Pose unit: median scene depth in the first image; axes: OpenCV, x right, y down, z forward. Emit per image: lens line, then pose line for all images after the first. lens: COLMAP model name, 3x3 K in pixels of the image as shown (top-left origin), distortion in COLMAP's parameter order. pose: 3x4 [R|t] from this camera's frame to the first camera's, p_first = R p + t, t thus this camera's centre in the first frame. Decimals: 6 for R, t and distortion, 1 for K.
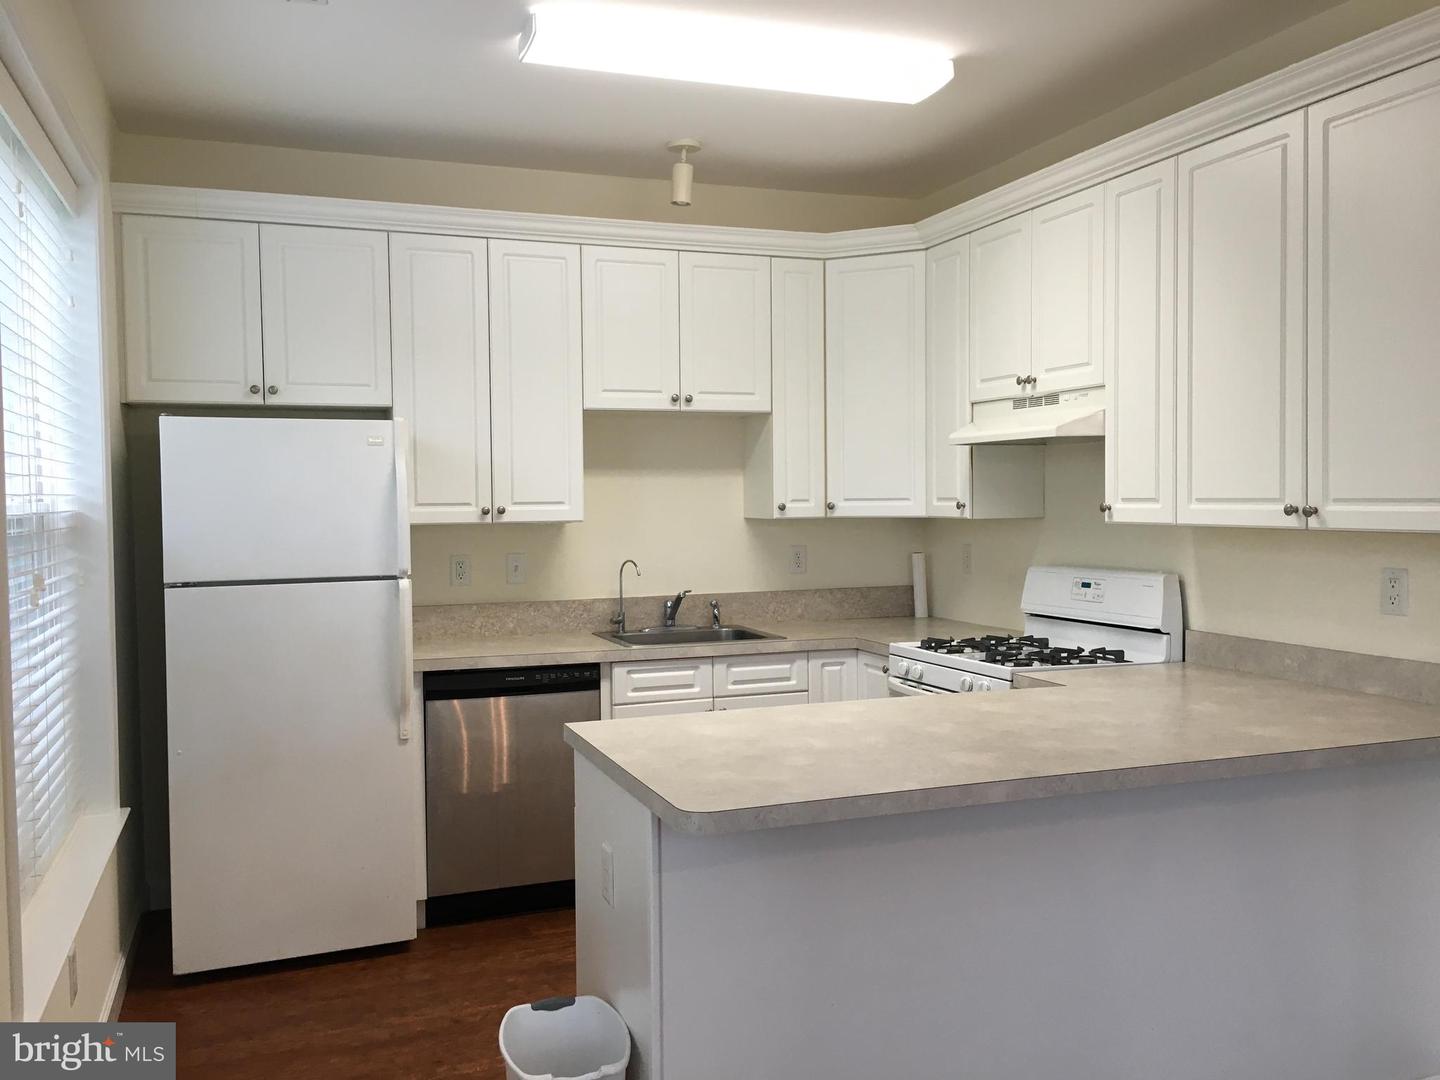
lens RADIAL K [[1176.1, 0, 720.0], [0, 1176.1, 540.0], [0, 0, 1]] dist [0.007753, -0.003362]
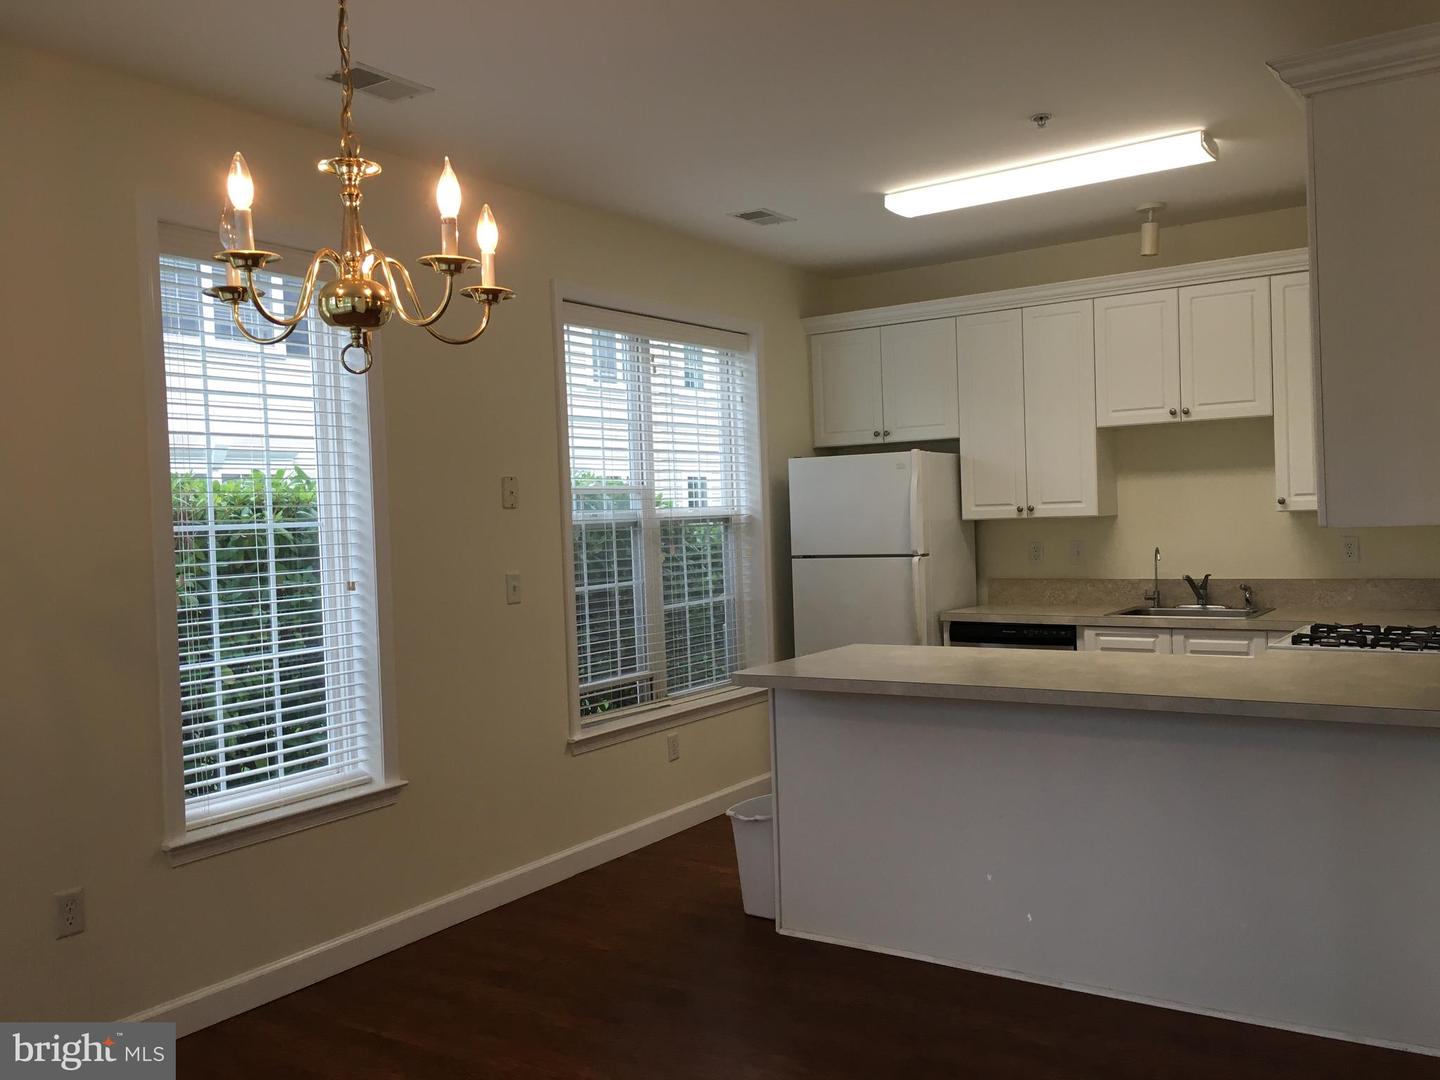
lens RADIAL K [[1248.8, 0, 720.0], [0, 1248.8, 540.0], [0, 0, 1]] dist [-0.001576, -0.004221]
pose [[0.571686, 0.009086, -0.820422, 0.778790], [0.000233, 0.999937, 0.011236, -0.005443], [0.820473, -0.006615, 0.571647, -0.107237]]
